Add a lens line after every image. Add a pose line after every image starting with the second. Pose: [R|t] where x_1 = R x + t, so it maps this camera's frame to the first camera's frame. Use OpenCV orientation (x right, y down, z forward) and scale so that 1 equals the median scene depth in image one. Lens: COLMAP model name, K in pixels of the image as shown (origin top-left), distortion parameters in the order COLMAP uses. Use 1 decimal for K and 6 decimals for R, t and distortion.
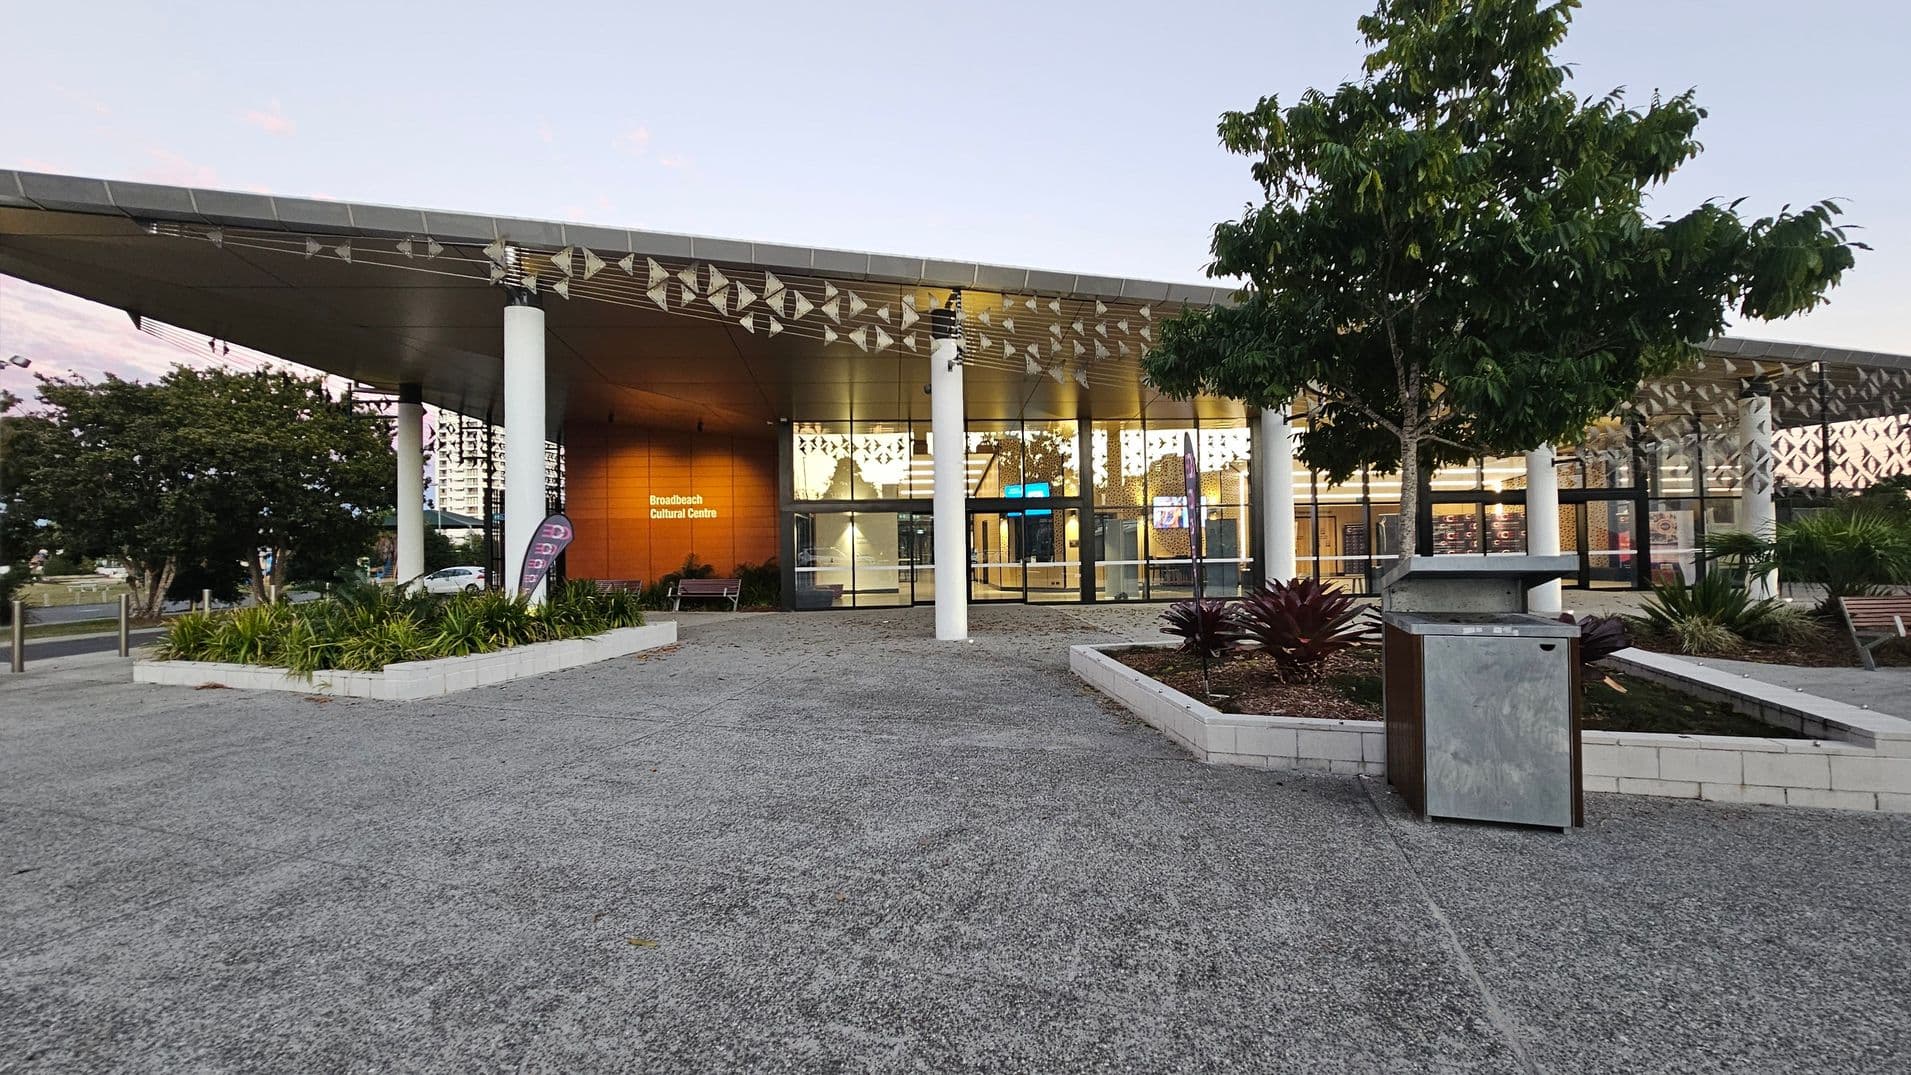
lens RADIAL K [[782.0, 0, 952.0], [0, 782.0, 530.1], [0, 0, 1]] dist [-0.001108, -0.000172]
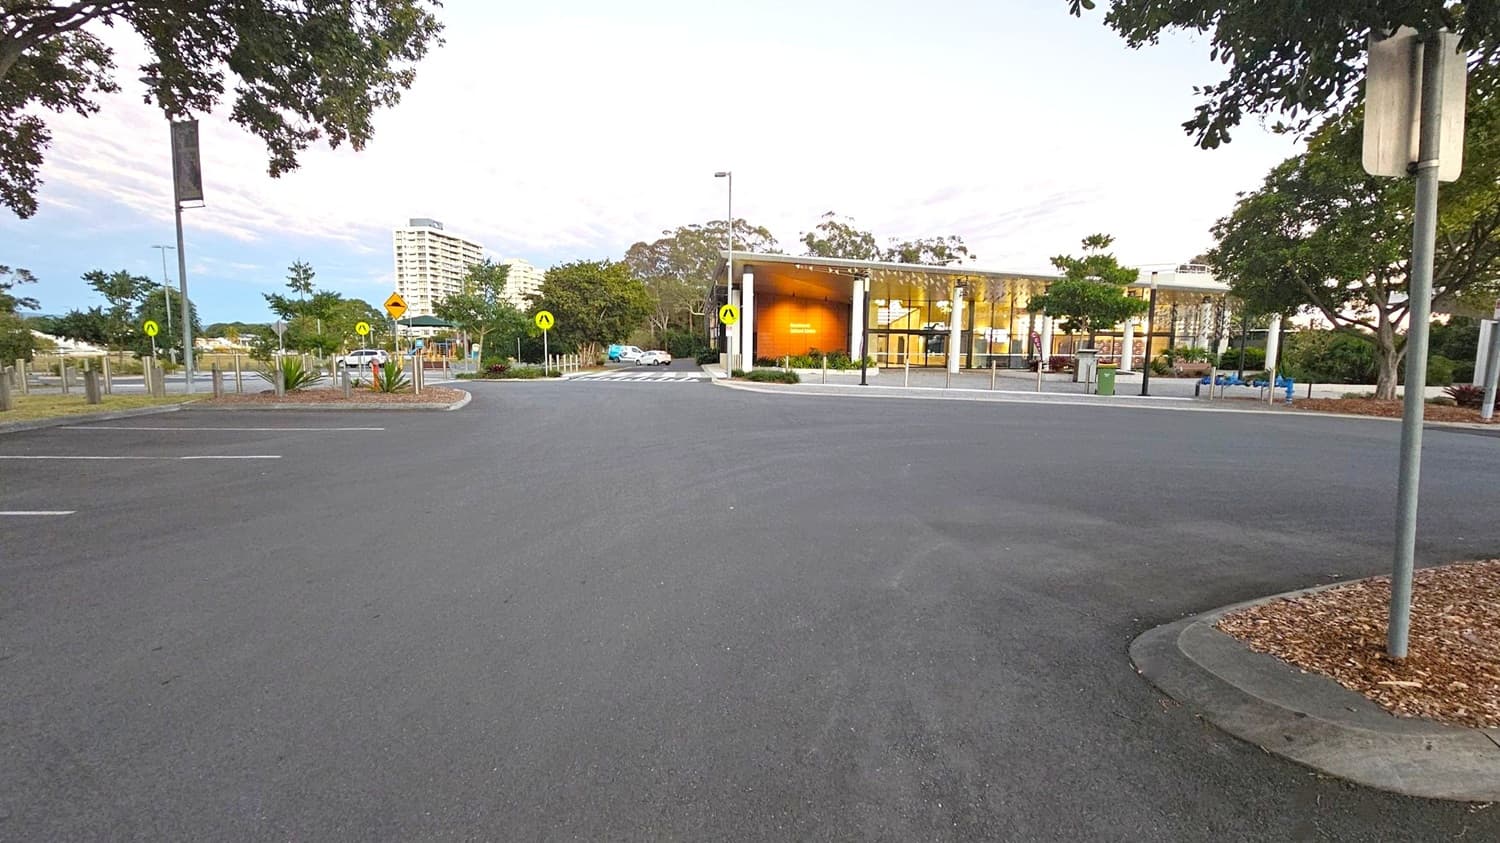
lens RADIAL K [[613.9, 0, 747.3], [0, 613.9, 415.7], [0, 0, 1]] dist [-0.001108, -0.000172]
pose [[0.999305, 0.028096, 0.024509, -0.660463], [-0.031007, 0.991305, 0.127879, 0.002638], [-0.020703, -0.128550, 0.991487, -1.177112]]
